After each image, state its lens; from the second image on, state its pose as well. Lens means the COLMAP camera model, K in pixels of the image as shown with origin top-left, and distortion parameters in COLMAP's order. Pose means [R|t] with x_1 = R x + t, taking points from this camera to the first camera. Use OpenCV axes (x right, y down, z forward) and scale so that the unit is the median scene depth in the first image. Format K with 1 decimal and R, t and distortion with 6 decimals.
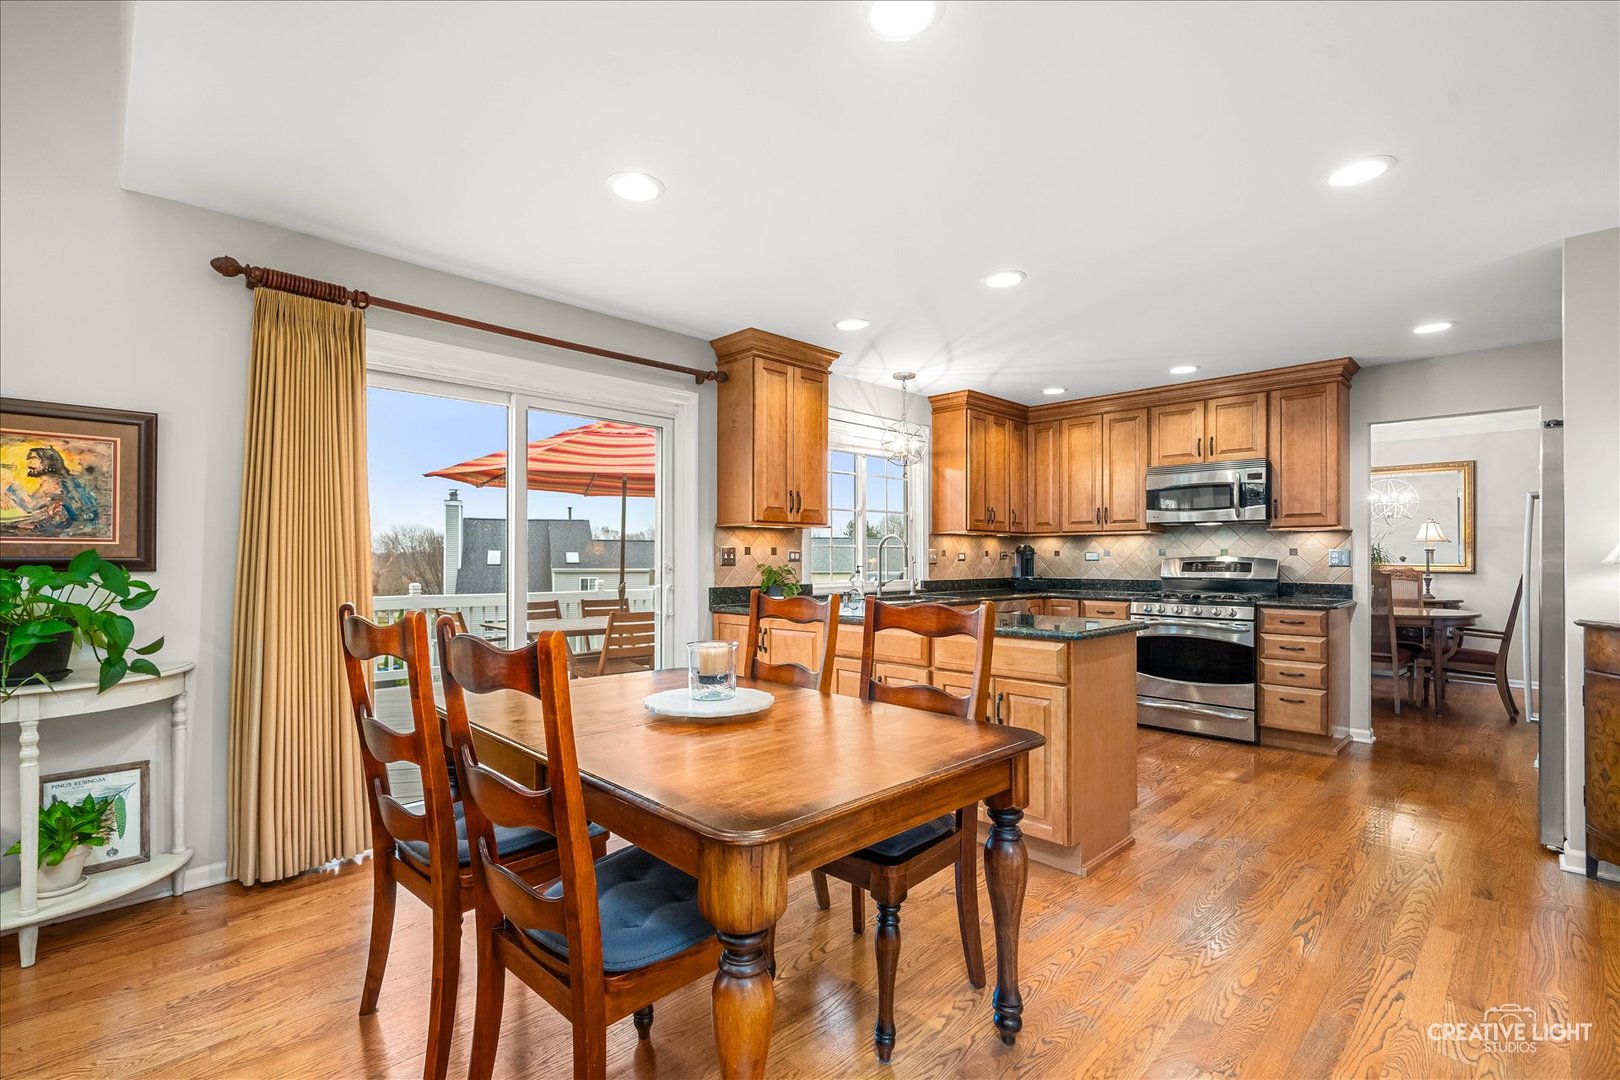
lens RADIAL K [[731.3, 0, 809.8], [0, 731.3, 549.7], [0, 0, 1]] dist [0.002161, 0.001308]
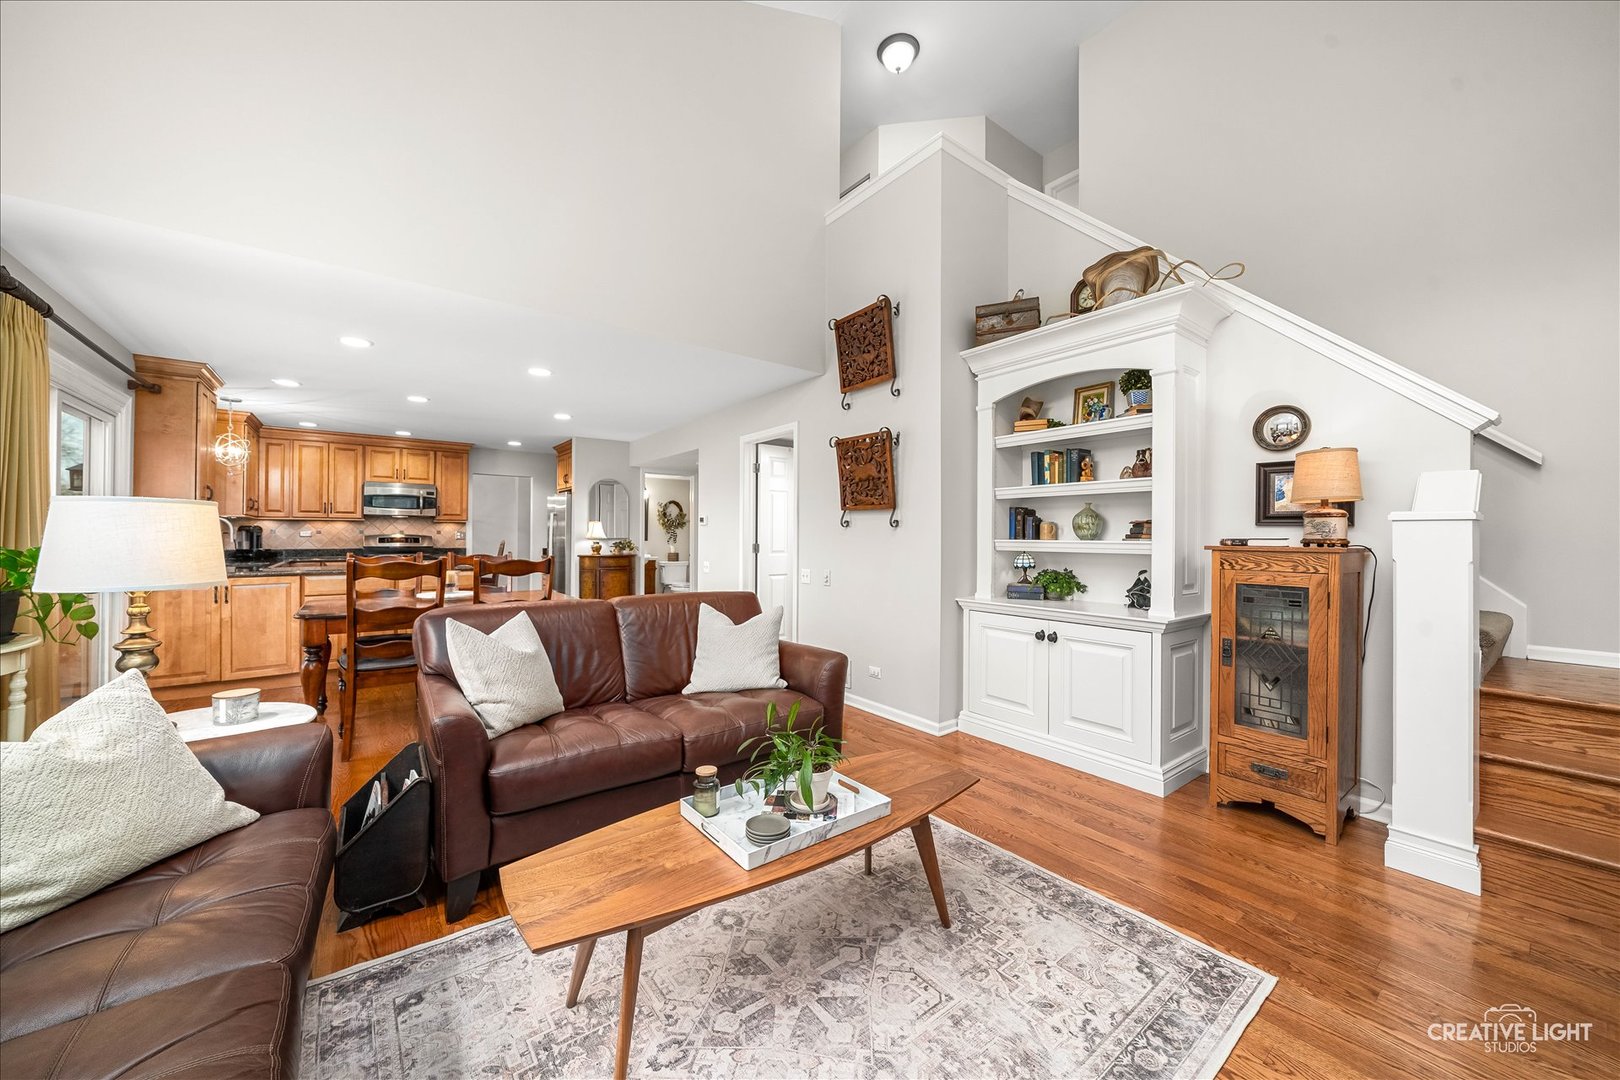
lens RADIAL K [[585.0, 0, 772.0], [0, 585.0, 533.4], [0, 0, 1]] dist [-0.002049, -0.000124]
pose [[0.168336, 0.005324, 0.985715, -0.751762], [-0.015455, 0.999877, -0.002761, -0.003998], [-0.985609, -0.014769, 0.168397, -0.157980]]
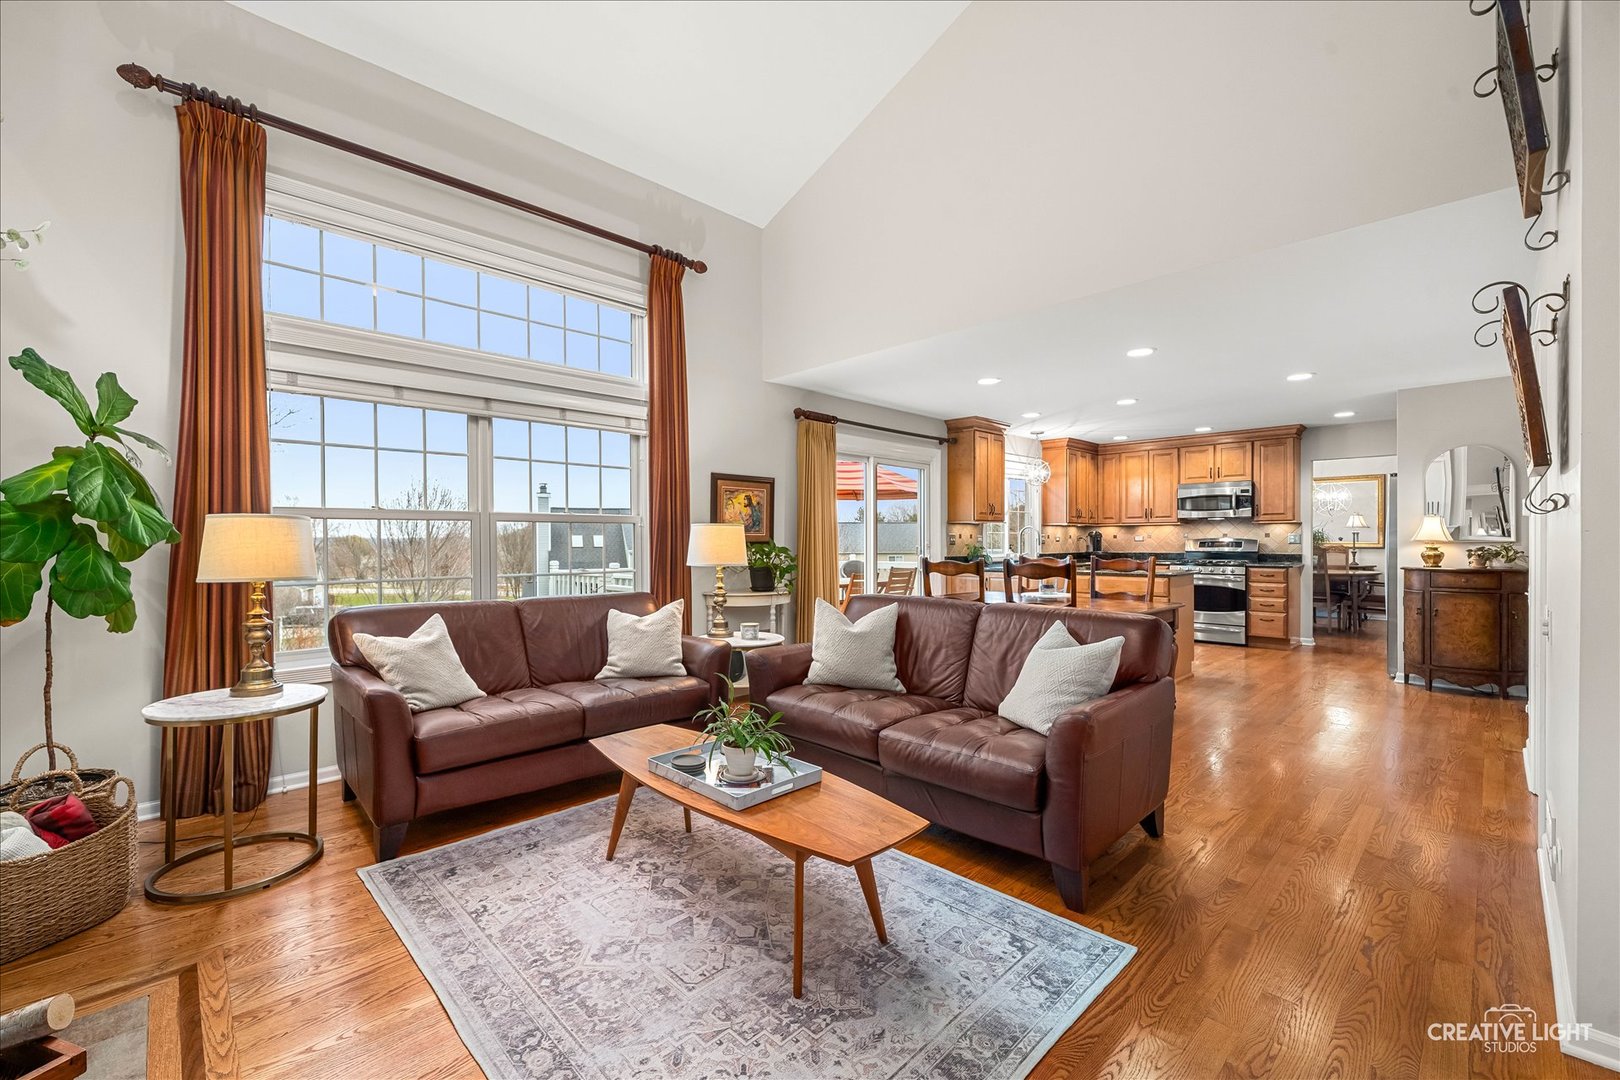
lens RADIAL K [[660.8, 0, 811.6], [0, 660.8, 539.3], [0, 0, 1]] dist [-0.000873, -0.000194]
pose [[0.999956, -0.004069, -0.008403, -0.380149], [0.004149, 0.999946, 0.009565, -0.006592], [0.008364, -0.009600, 0.999919, -0.535992]]
